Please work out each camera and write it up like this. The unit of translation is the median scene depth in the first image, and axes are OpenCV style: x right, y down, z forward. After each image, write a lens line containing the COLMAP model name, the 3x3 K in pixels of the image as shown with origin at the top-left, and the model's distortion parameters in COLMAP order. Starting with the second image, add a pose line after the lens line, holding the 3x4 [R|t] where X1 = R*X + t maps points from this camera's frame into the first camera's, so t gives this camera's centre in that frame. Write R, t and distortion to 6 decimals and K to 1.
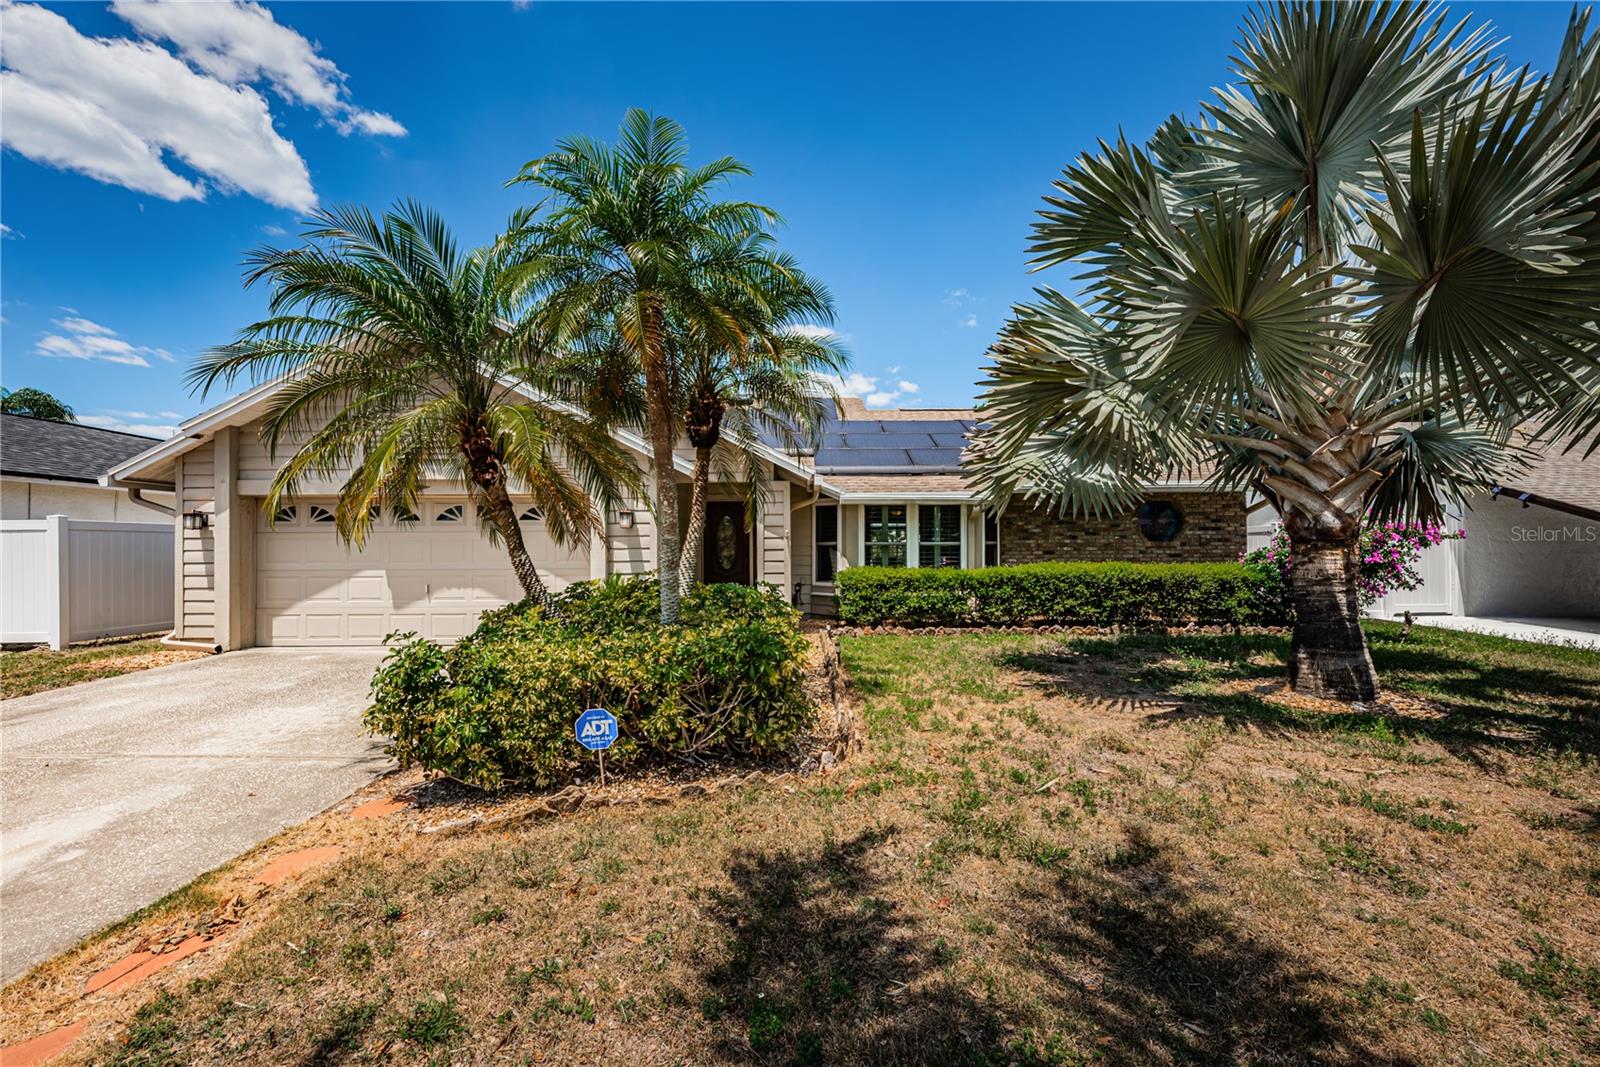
lens RADIAL K [[655.9, 0, 785.9], [0, 655.9, 538.2], [0, 0, 1]] dist [-0.000950, -0.000100]
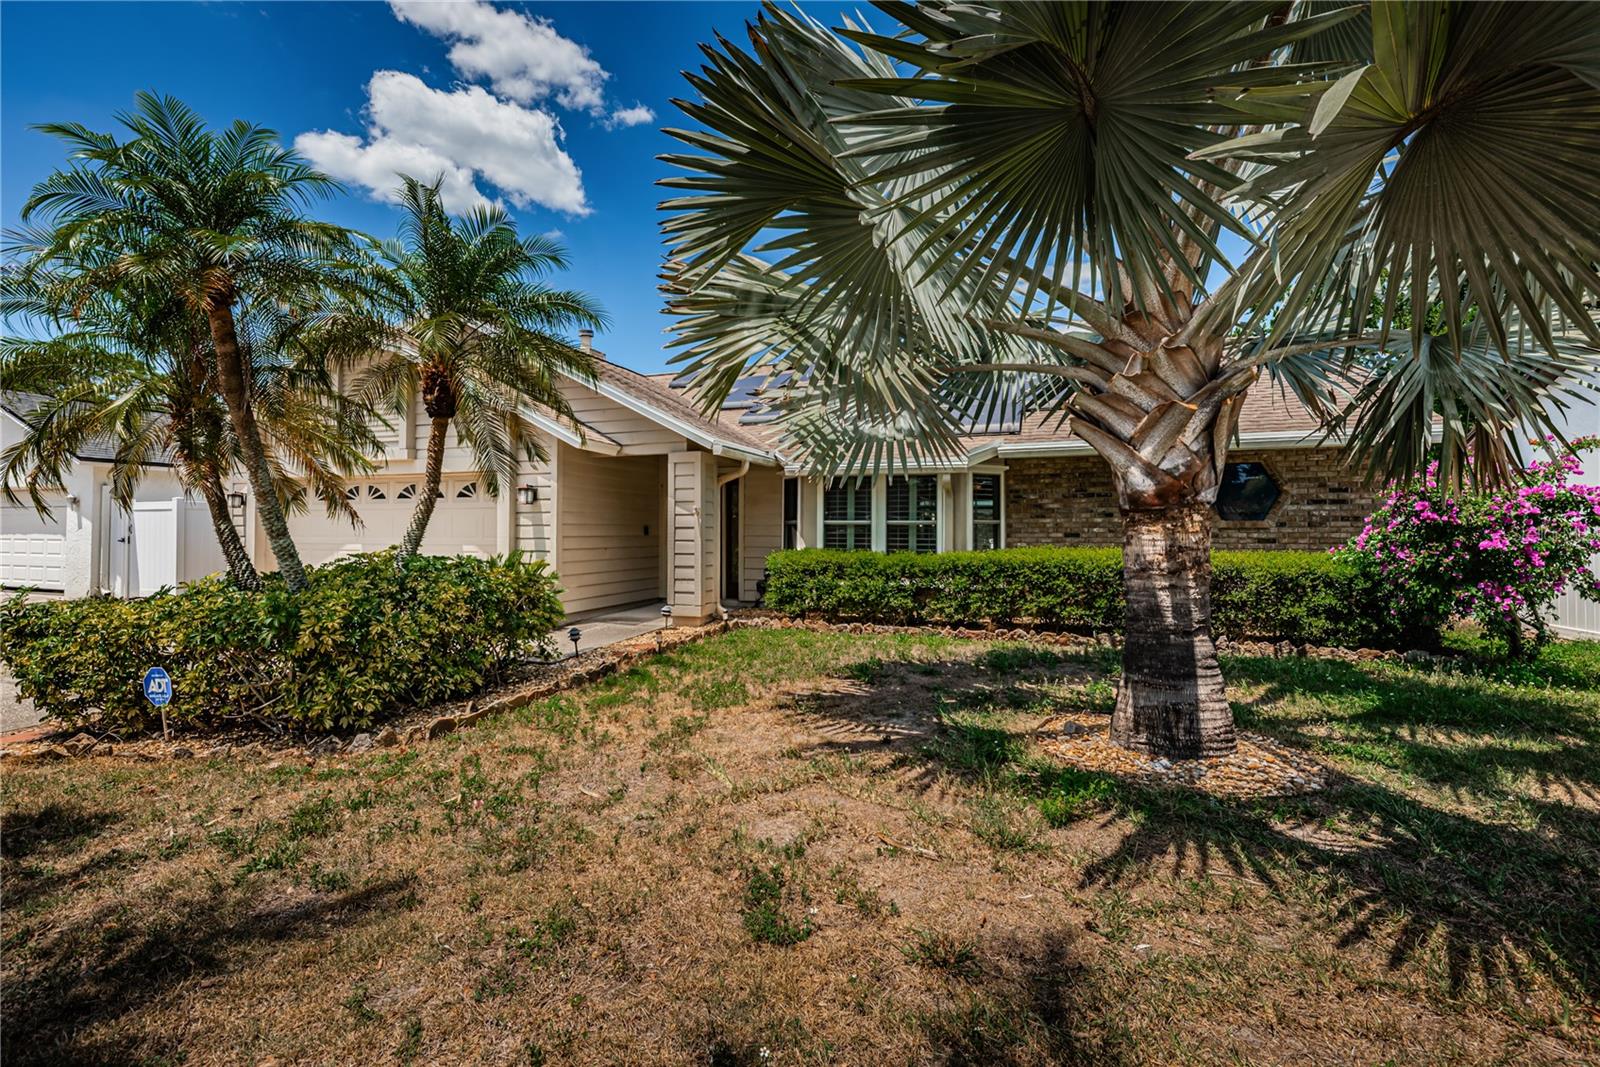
lens RADIAL K [[734.4, 0, 768.3], [0, 734.4, 522.1], [0, 0, 1]] dist [-0.000004, 0.000856]
pose [[0.935327, 0.002701, -0.353775, 0.429360], [-0.002799, 0.999996, 0.000234, 0.008965], [0.353775, 0.000771, 0.935330, 0.097472]]
